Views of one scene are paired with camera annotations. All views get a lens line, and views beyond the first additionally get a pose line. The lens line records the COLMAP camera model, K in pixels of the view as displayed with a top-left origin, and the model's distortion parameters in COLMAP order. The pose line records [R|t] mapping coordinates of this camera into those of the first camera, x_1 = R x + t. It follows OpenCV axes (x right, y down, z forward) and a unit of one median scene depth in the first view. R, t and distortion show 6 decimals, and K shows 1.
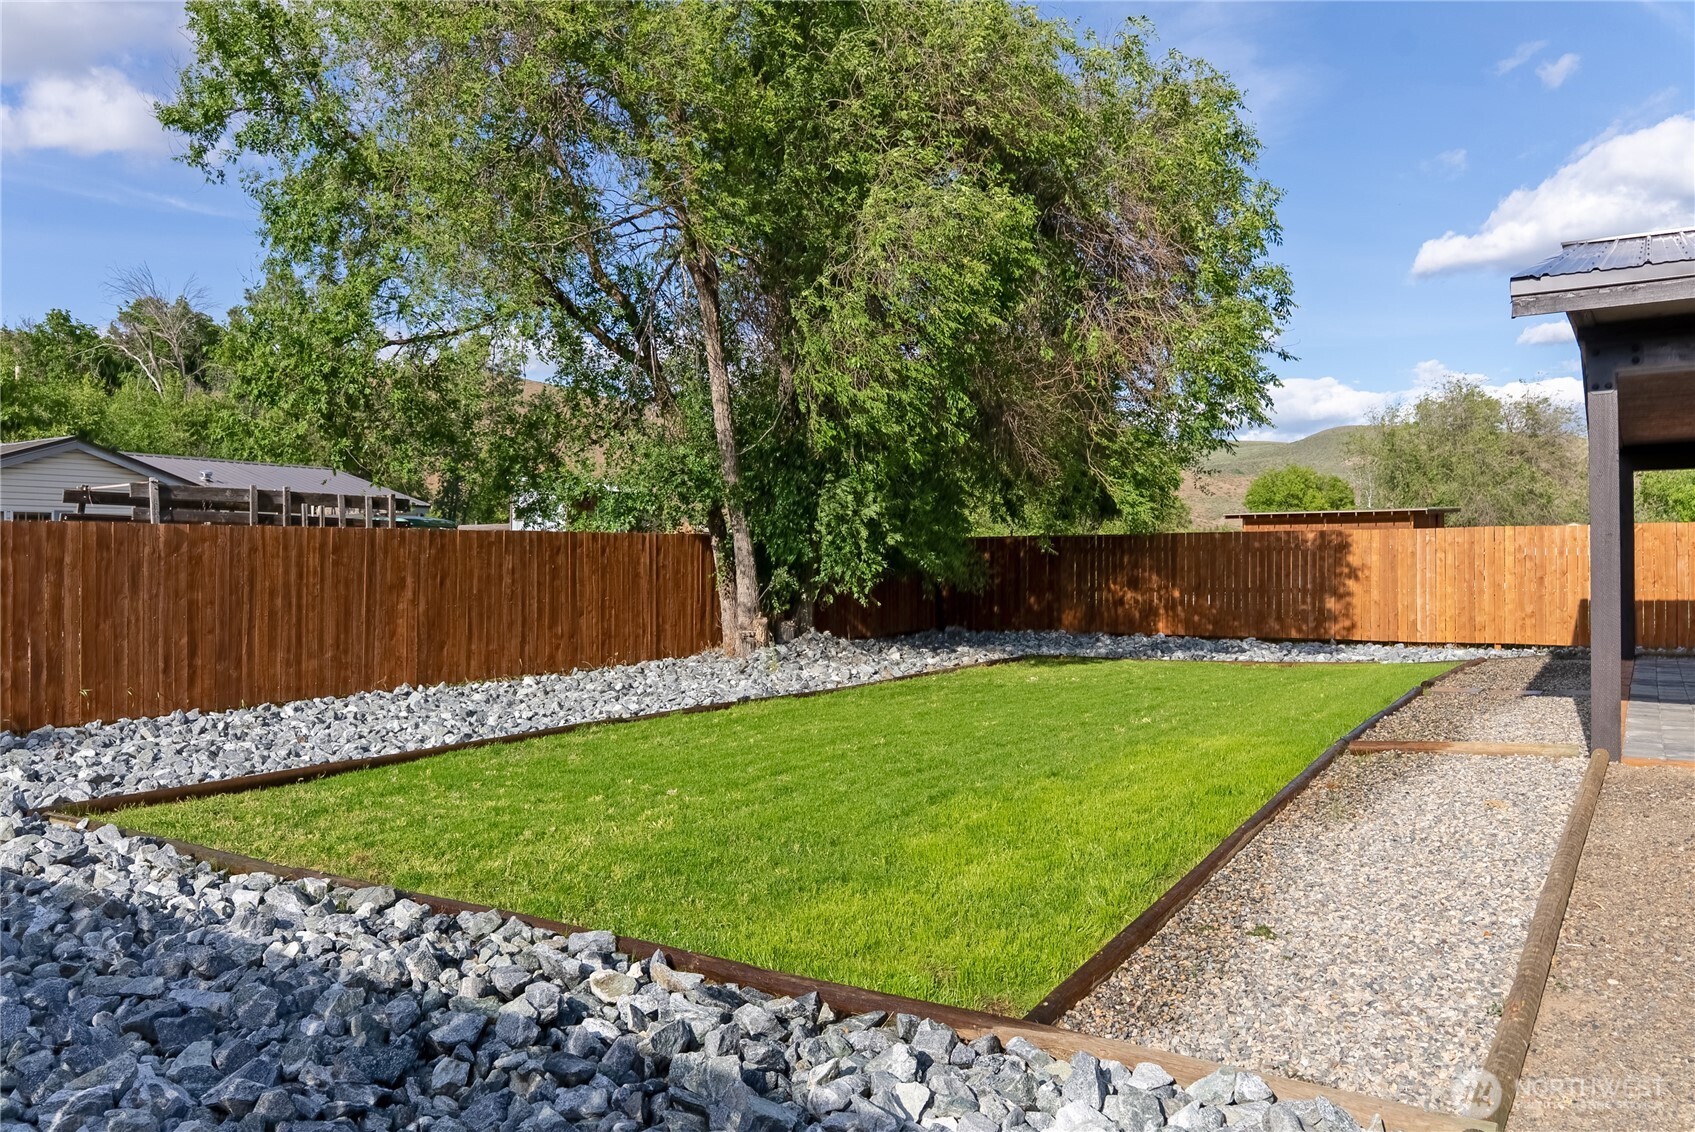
lens RADIAL K [[1216.2, 0, 853.2], [0, 1216.2, 549.0], [0, 0, 1]] dist [0.003604, 0.005537]
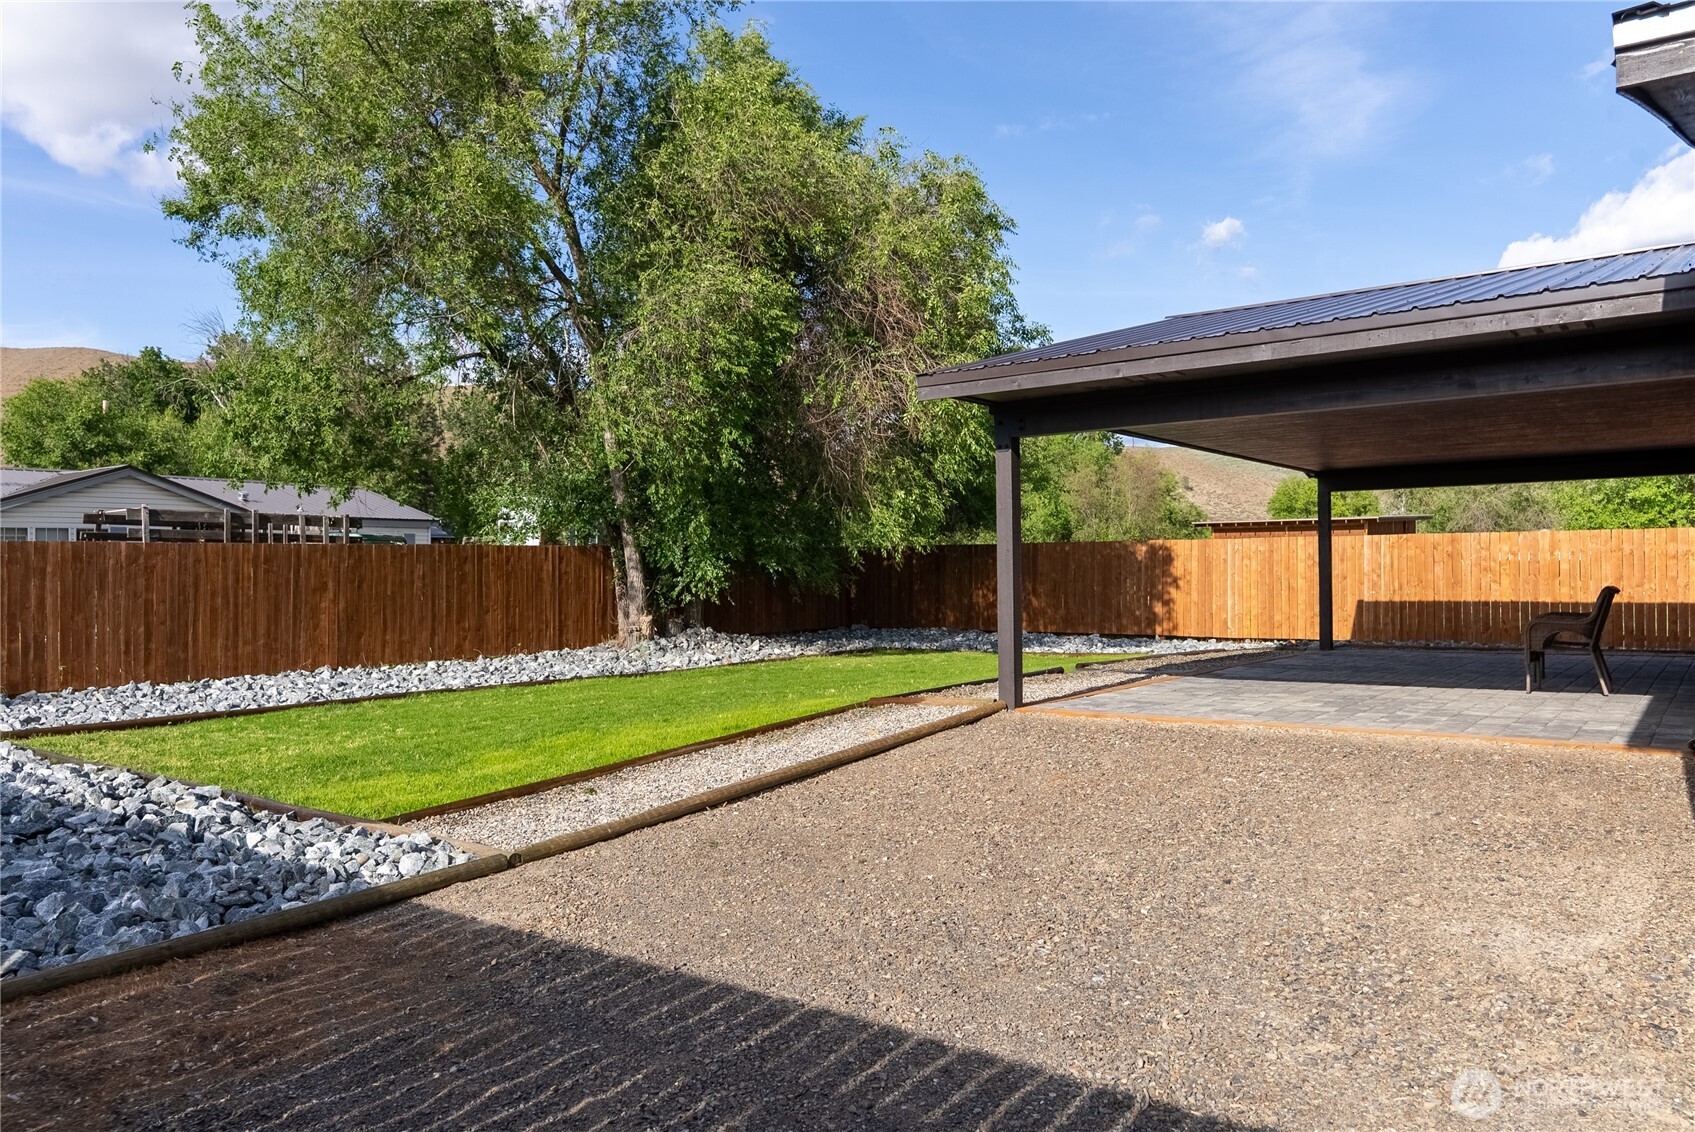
lens RADIAL K [[1165.7, 0, 842.9], [0, 1165.7, 580.0], [0, 0, 1]] dist [-0.006196, -0.005137]
pose [[0.998047, -0.001191, -0.062449, 0.202385], [0.002519, 0.999772, 0.021185, -0.002679], [0.062410, -0.021301, 0.997823, -0.148398]]
